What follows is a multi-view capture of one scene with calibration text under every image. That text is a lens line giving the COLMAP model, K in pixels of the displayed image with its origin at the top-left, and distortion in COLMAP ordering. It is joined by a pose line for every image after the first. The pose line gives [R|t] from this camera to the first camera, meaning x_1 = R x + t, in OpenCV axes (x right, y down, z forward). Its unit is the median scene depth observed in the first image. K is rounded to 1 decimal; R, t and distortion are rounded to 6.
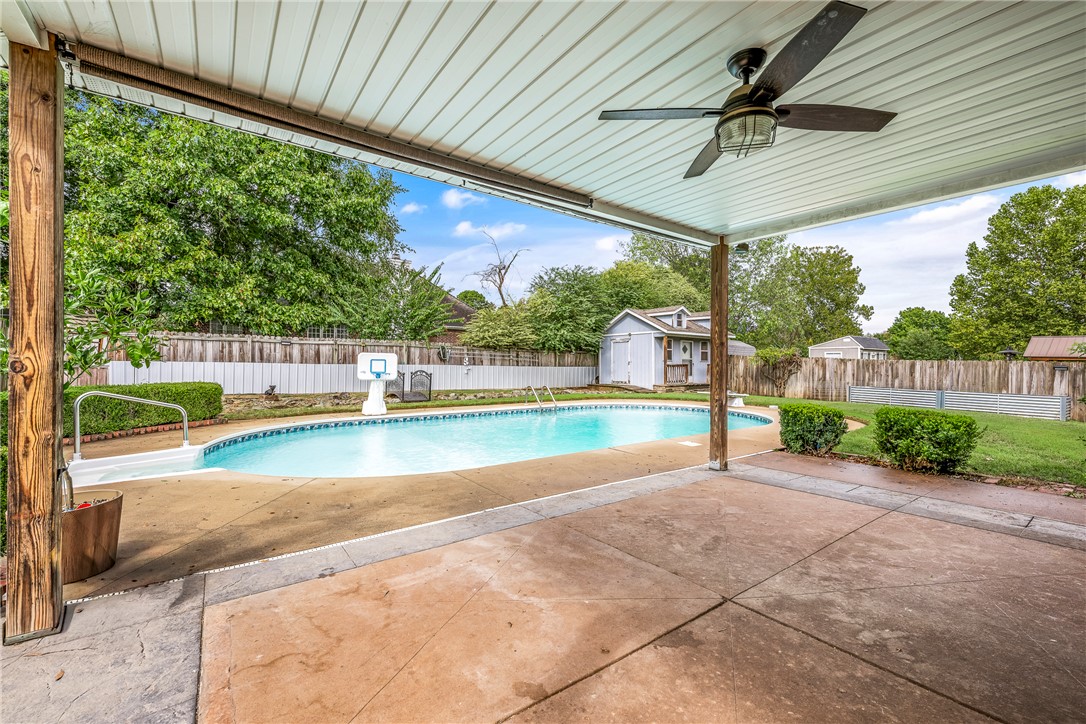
lens RADIAL K [[449.8, 0, 543.0], [0, 449.8, 362.0], [0, 0, 1]] dist [-0.001207, -0.000222]
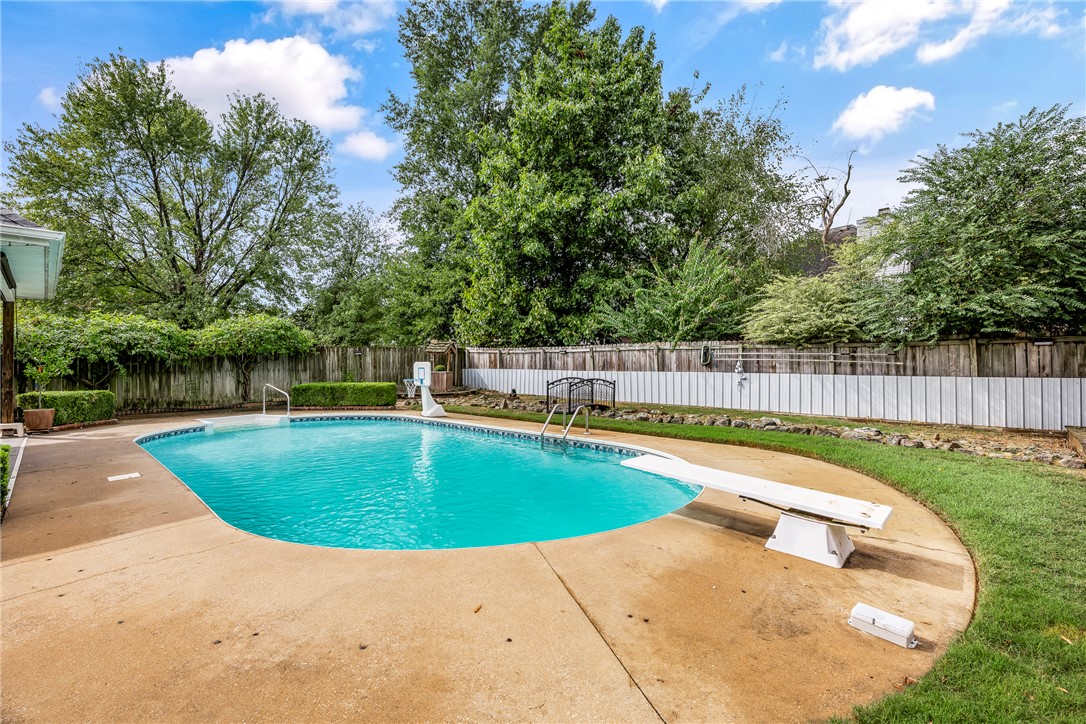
lens RADIAL K [[482.6, 0, 542.1], [0, 482.6, 366.6], [0, 0, 1]] dist [0.001253, 0.000326]
pose [[0.163324, -0.012993, -0.986487, 0.457527], [0.000567, 0.999914, -0.013076, 0.006938], [0.986572, 0.001577, 0.163318, 0.582782]]
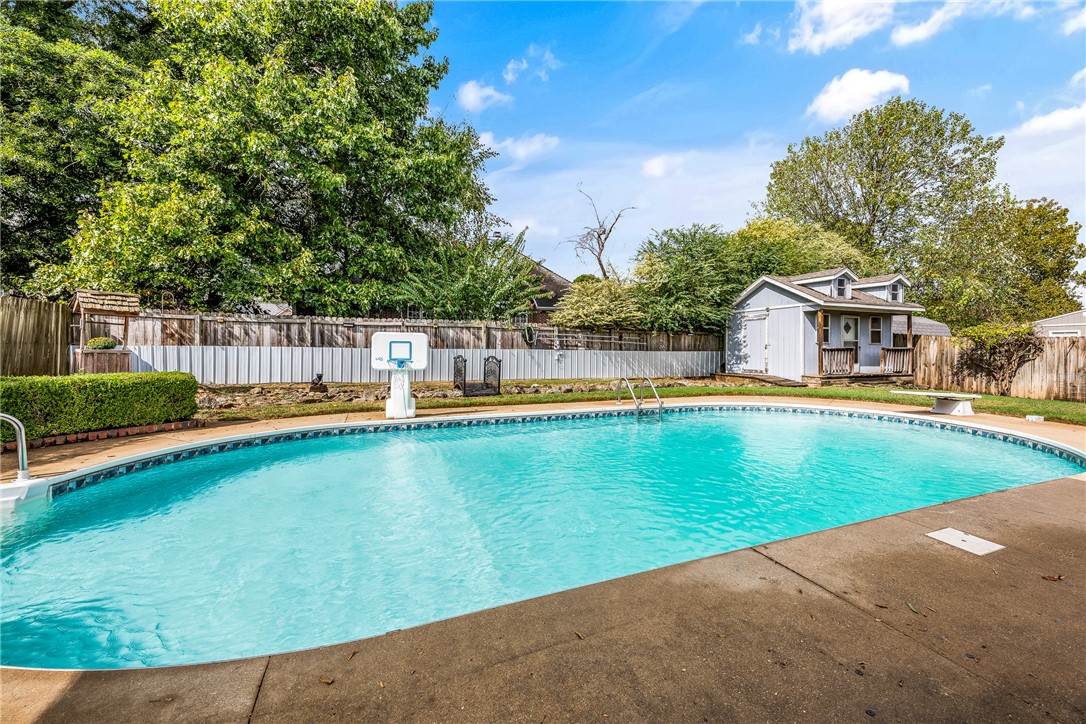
lens RADIAL K [[438.9, 0, 560.5], [0, 438.9, 352.9], [0, 0, 1]] dist [-0.000981, -0.000009]
pose [[0.972907, -0.000262, -0.231199, 0.023183], [0.003423, 0.999906, 0.013274, 0.002165], [0.231173, -0.013706, 0.972816, 0.200661]]
